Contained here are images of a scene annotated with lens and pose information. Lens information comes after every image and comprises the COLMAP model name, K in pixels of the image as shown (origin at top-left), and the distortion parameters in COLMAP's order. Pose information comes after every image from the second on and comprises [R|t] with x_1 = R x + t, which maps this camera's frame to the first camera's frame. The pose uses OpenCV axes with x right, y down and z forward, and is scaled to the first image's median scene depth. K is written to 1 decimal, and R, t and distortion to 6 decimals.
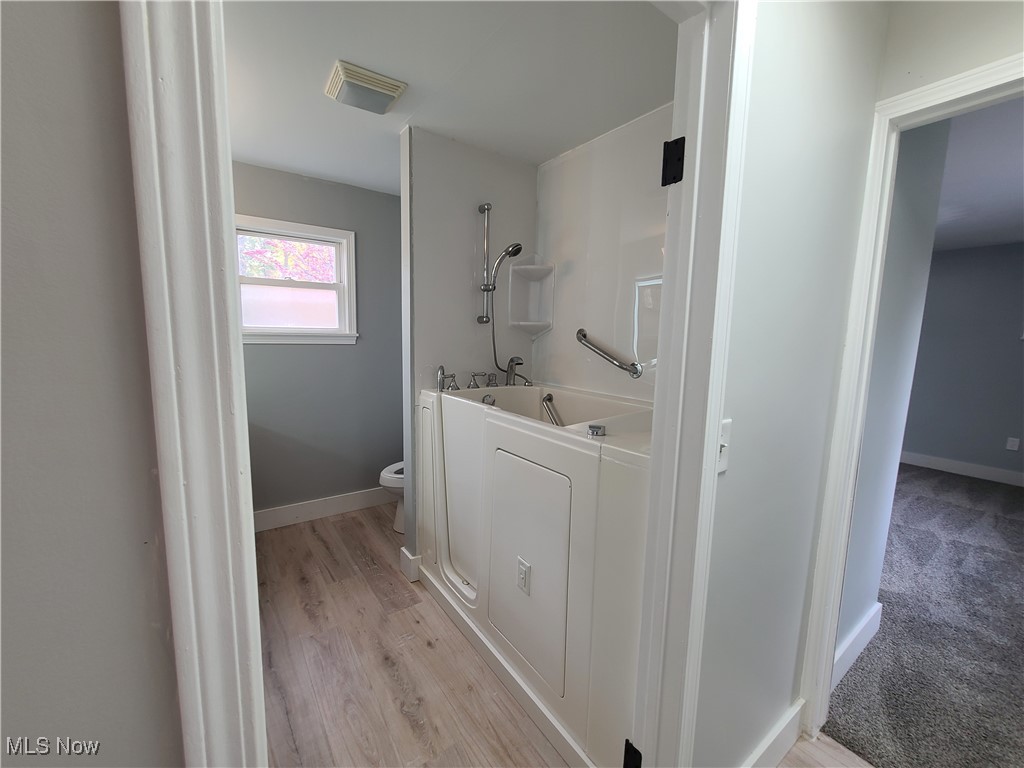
lens RADIAL K [[421.1, 0, 521.1], [0, 421.1, 385.7], [0, 0, 1]] dist [0.002599, 0.000131]
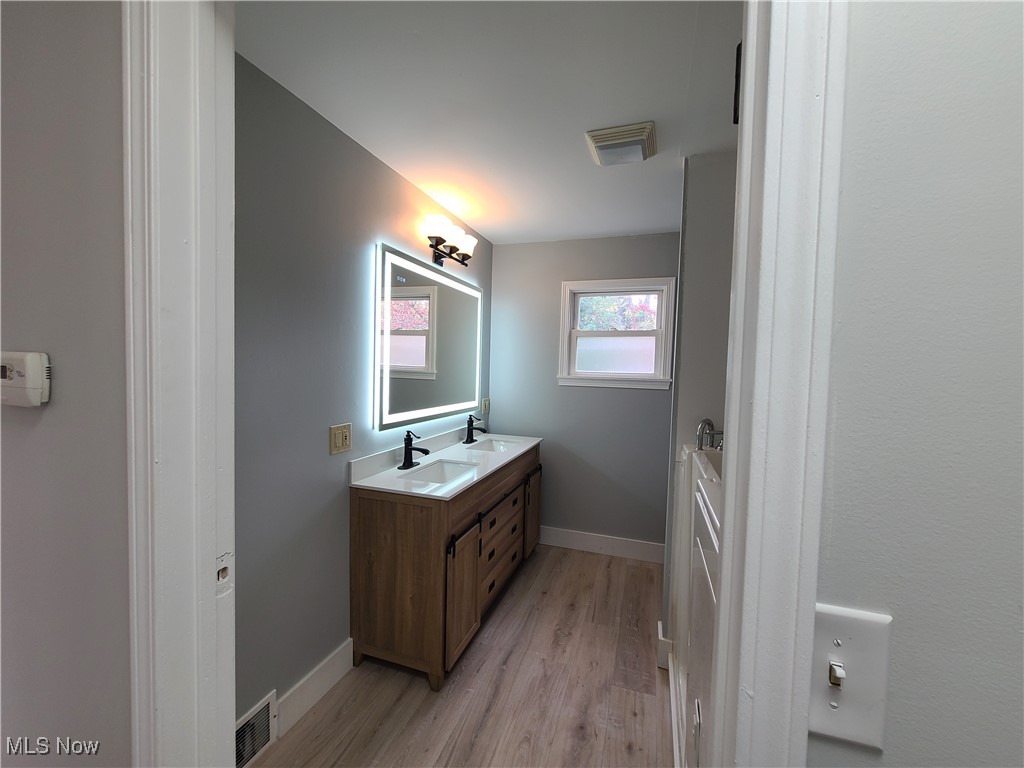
lens RADIAL K [[421.1, 0, 521.1], [0, 421.1, 385.7], [0, 0, 1]] dist [0.002599, 0.000131]
pose [[0.581856, 0.031211, -0.812692, 0.266791], [-0.117369, 0.992026, -0.045933, -0.030946], [0.804778, 0.122111, 0.580880, 0.212621]]
